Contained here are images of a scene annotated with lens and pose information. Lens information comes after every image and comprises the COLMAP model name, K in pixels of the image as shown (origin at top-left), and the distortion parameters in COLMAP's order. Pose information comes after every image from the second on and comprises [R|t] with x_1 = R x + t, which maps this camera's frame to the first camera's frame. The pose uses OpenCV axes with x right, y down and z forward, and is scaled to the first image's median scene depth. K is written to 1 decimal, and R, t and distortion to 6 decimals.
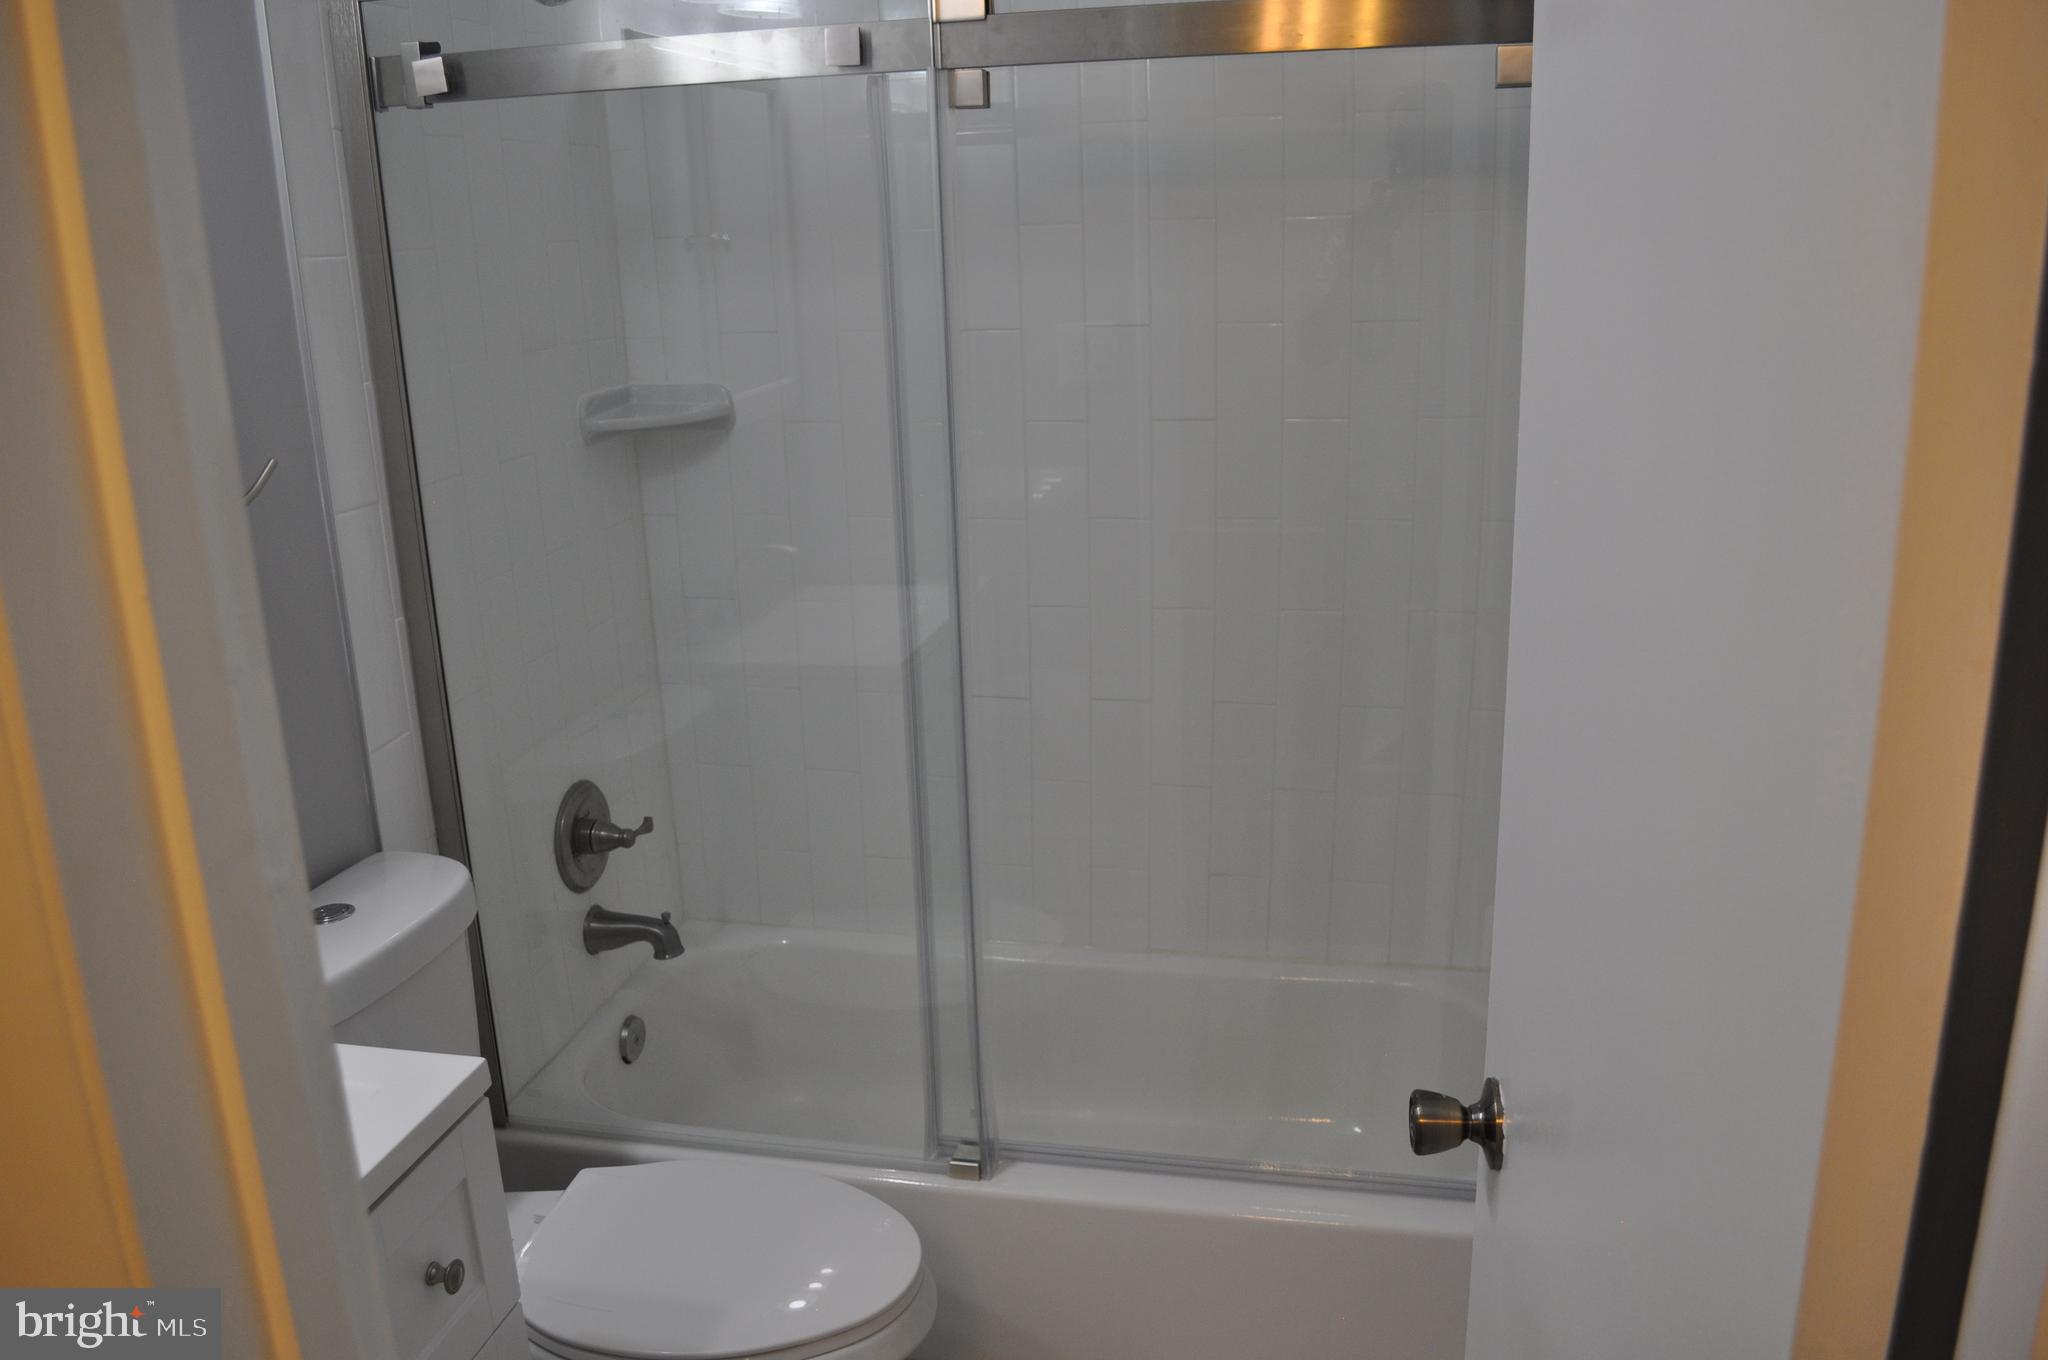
lens RADIAL K [[1607.3, 0, 1024.0], [0, 1607.3, 680.0], [0, 0, 1]] dist [-0.083656, 0.007340]
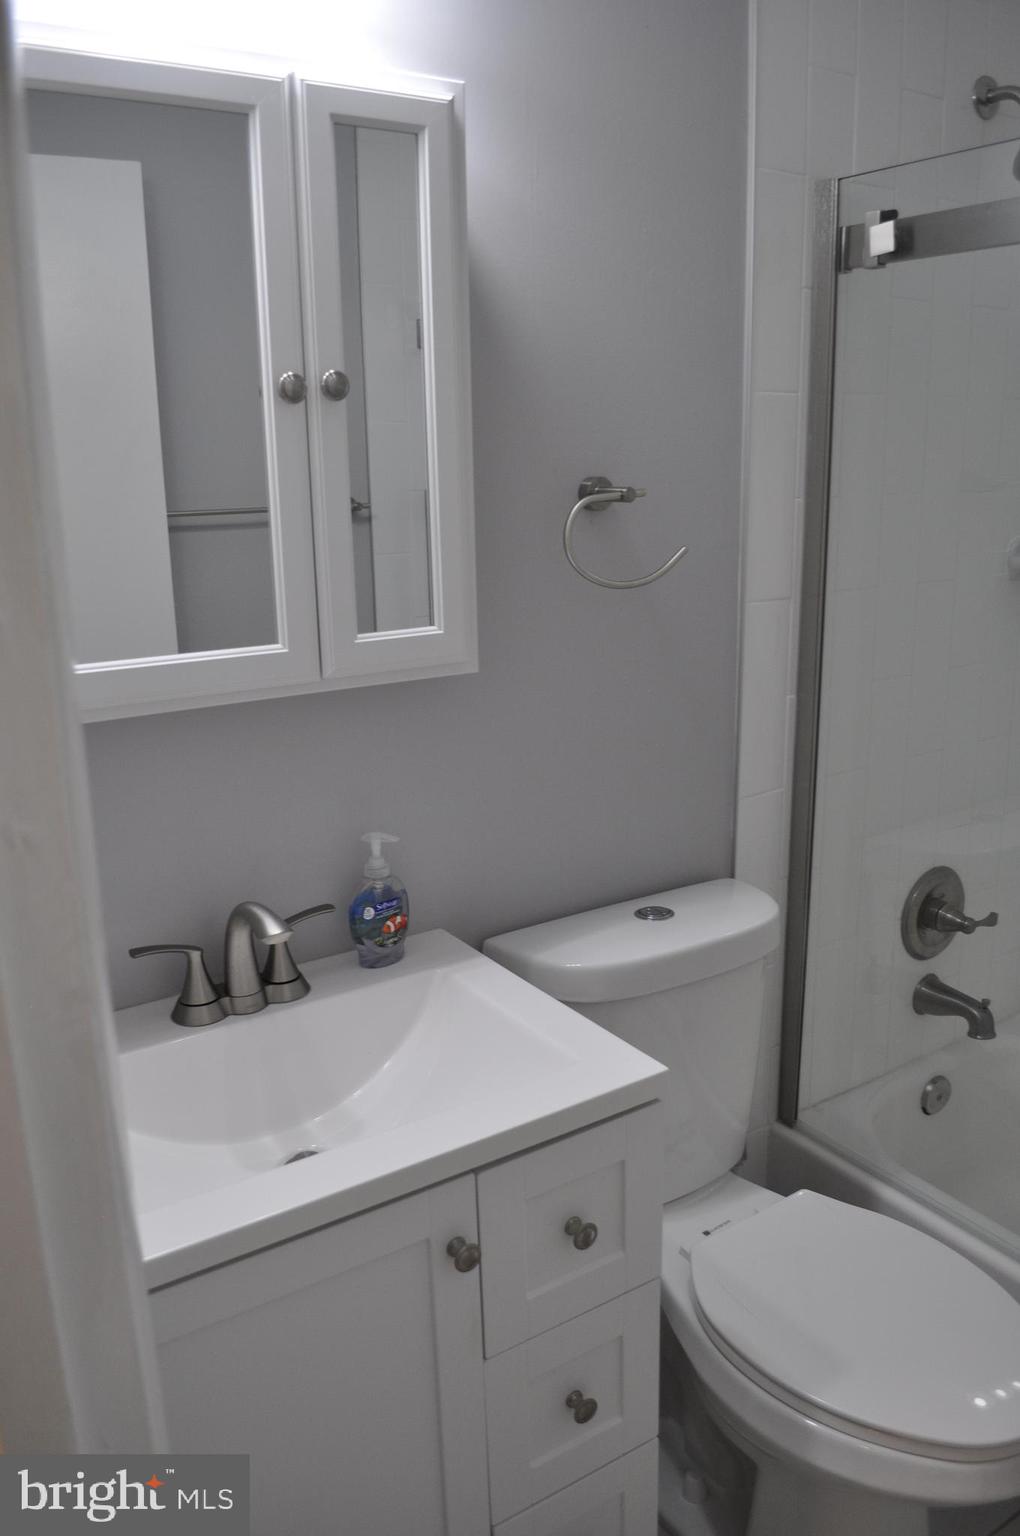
lens RADIAL K [[1205.5, 0, 509.2], [0, 1205.5, 776.2], [0, 0, 1]] dist [-0.083656, 0.007340]
pose [[0.709523, 0.203829, -0.674560, 0.069159], [-0.200591, 0.976072, 0.083947, -0.010278], [0.675530, 0.075748, 0.733432, 0.151378]]
